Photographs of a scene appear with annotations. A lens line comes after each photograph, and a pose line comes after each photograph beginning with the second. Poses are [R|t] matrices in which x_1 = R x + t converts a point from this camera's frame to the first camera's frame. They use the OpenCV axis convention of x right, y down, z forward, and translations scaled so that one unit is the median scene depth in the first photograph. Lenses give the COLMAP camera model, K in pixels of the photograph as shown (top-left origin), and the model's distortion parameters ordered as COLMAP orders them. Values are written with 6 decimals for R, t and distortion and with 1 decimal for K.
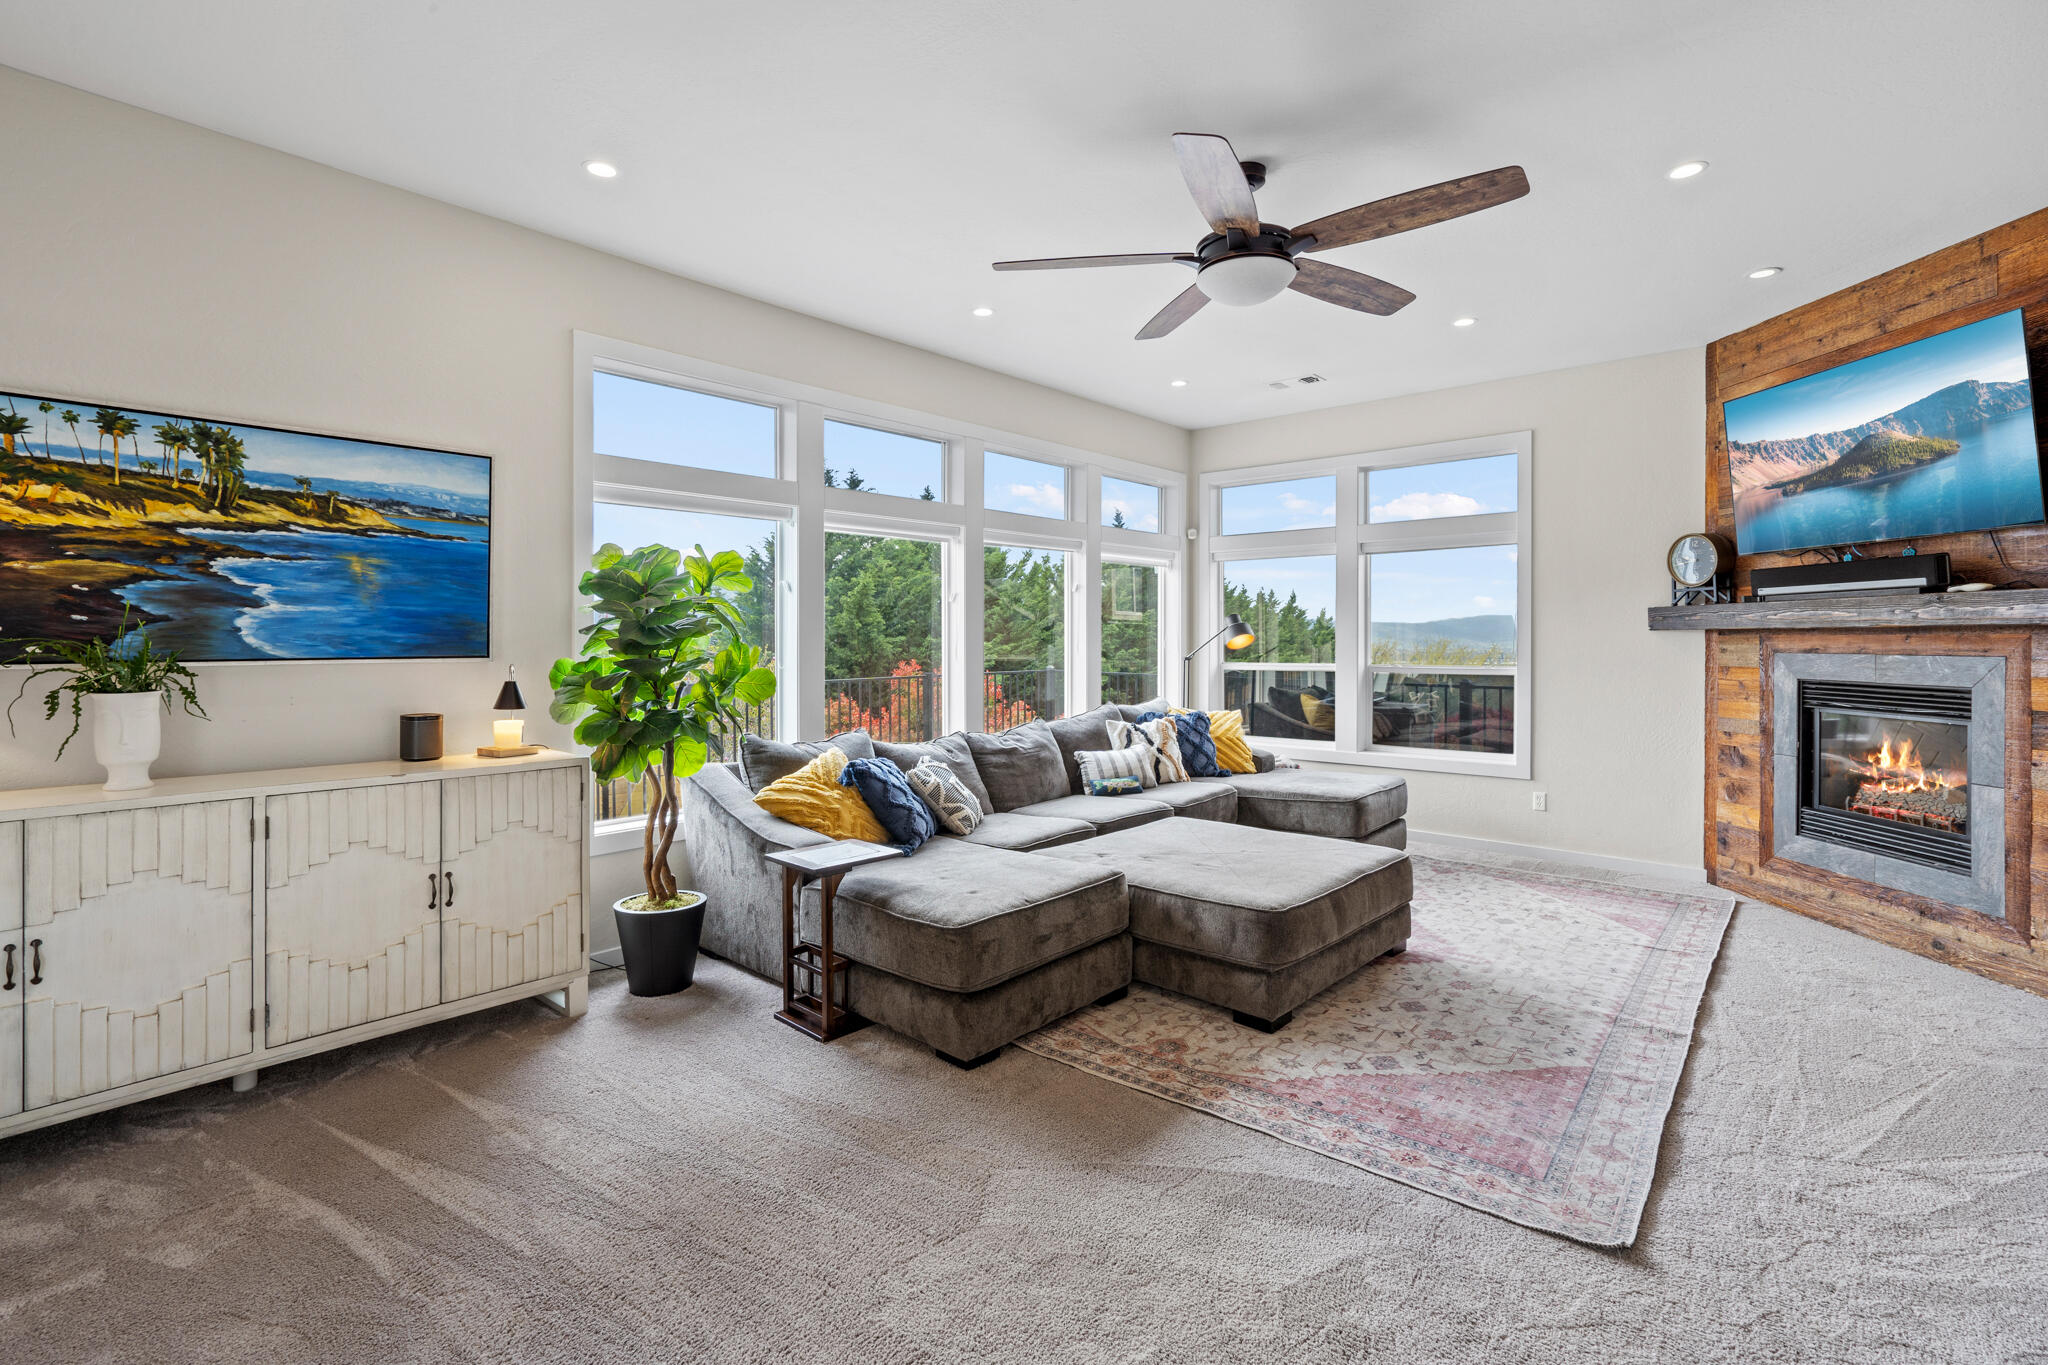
lens RADIAL K [[938.8, 0, 1066.4], [0, 938.8, 647.4], [0, 0, 1]] dist [-0.003425, 0.000276]
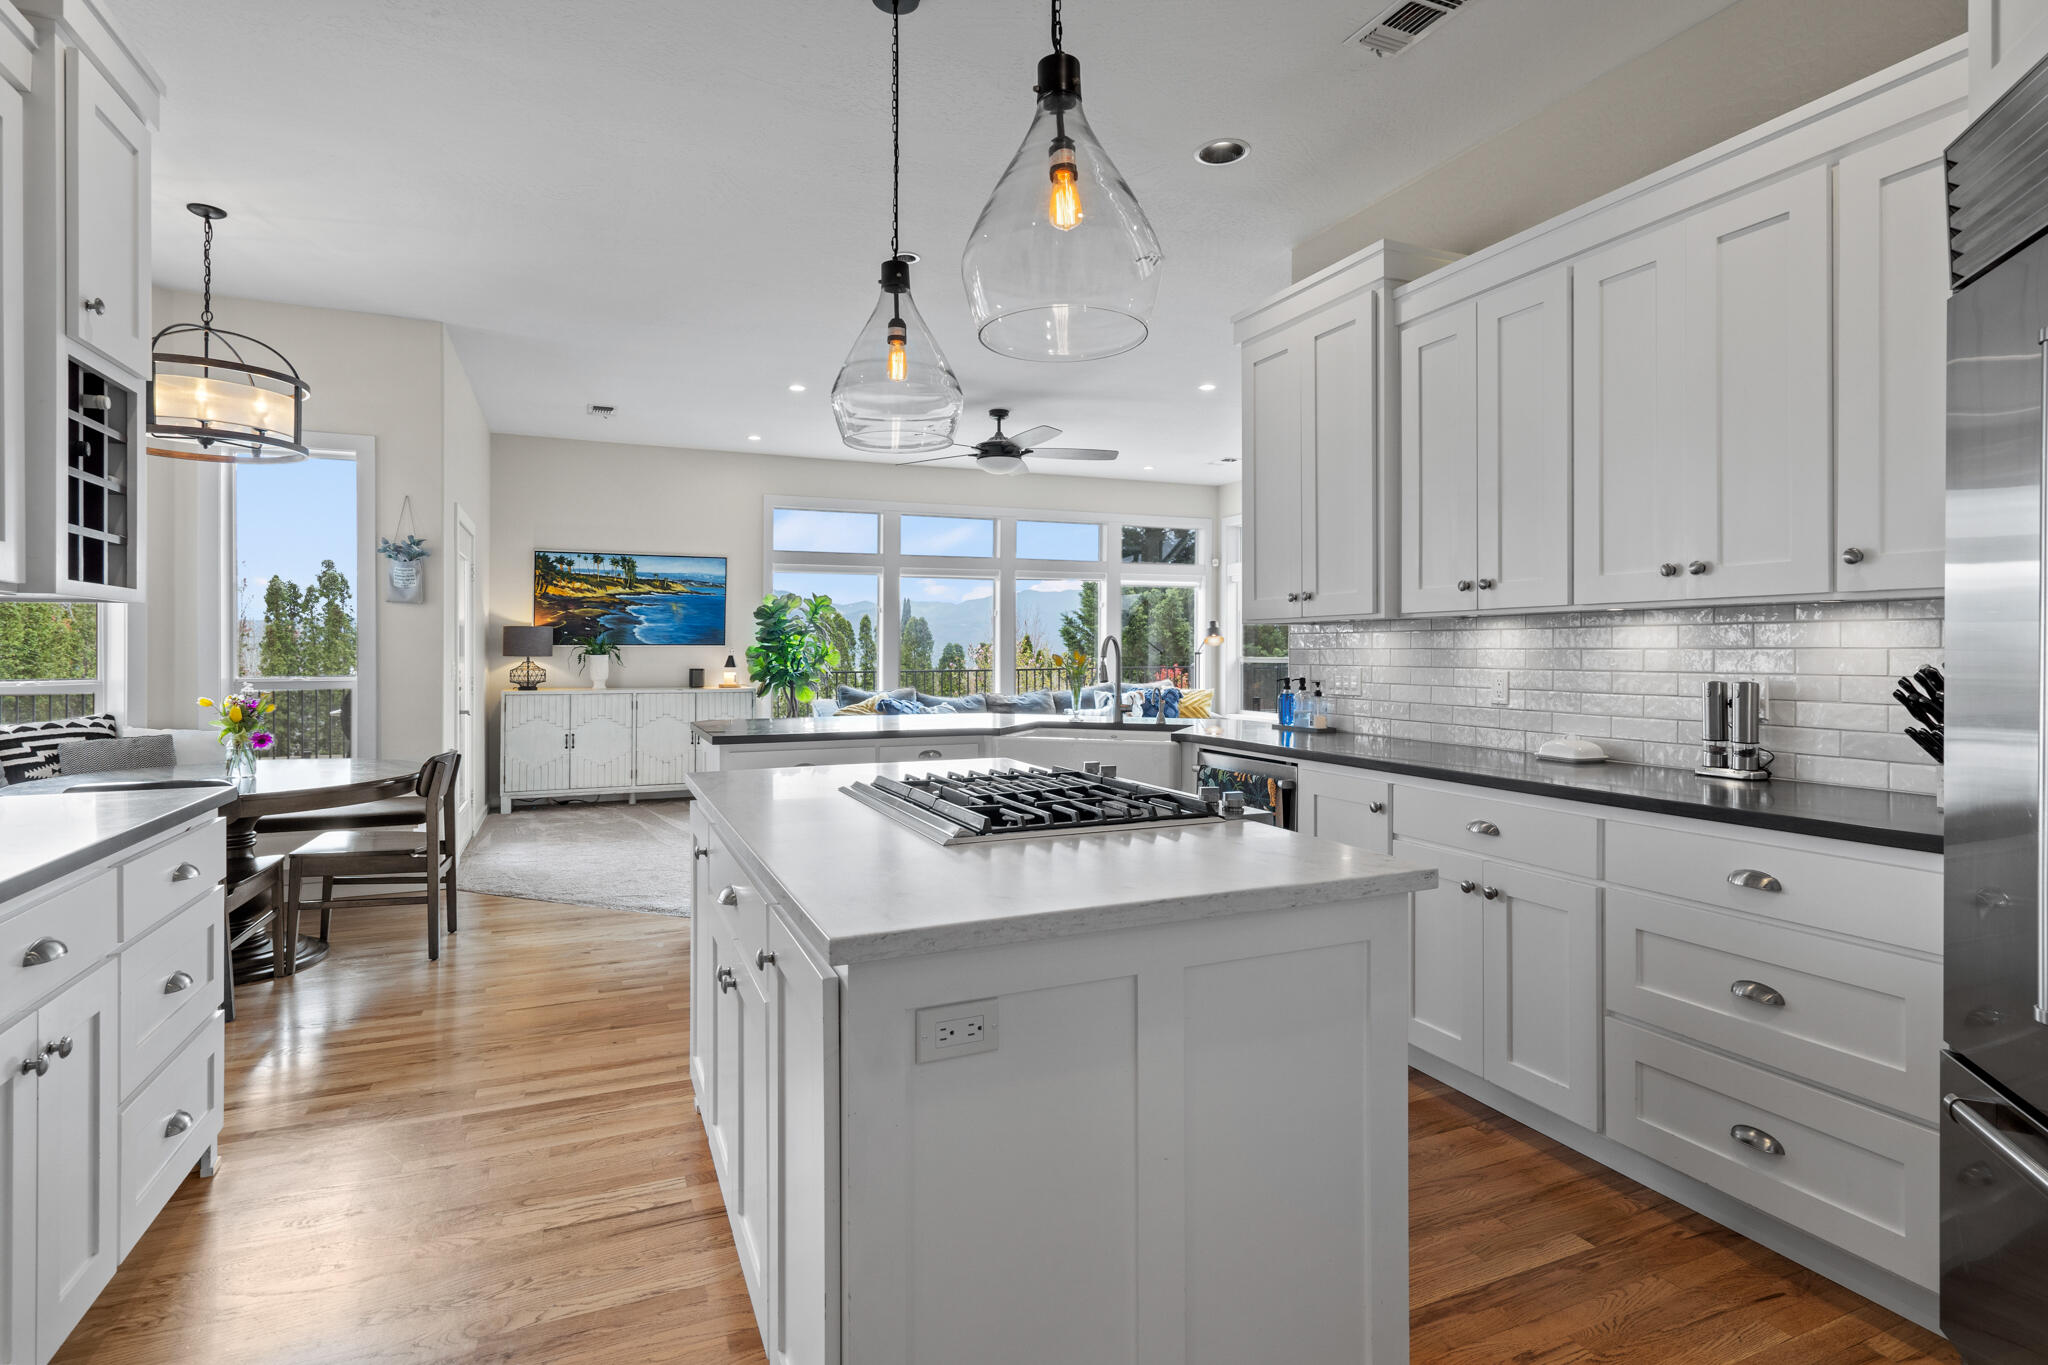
lens RADIAL K [[1004.0, 0, 1075.2], [0, 1004.0, 650.0], [0, 0, 1]] dist [-0.000578, 0.000279]
pose [[0.915744, 0.003144, -0.401751, 1.224643], [-0.004837, 0.999983, -0.003199, 0.028307], [0.401734, 0.004872, 0.915743, -0.960239]]
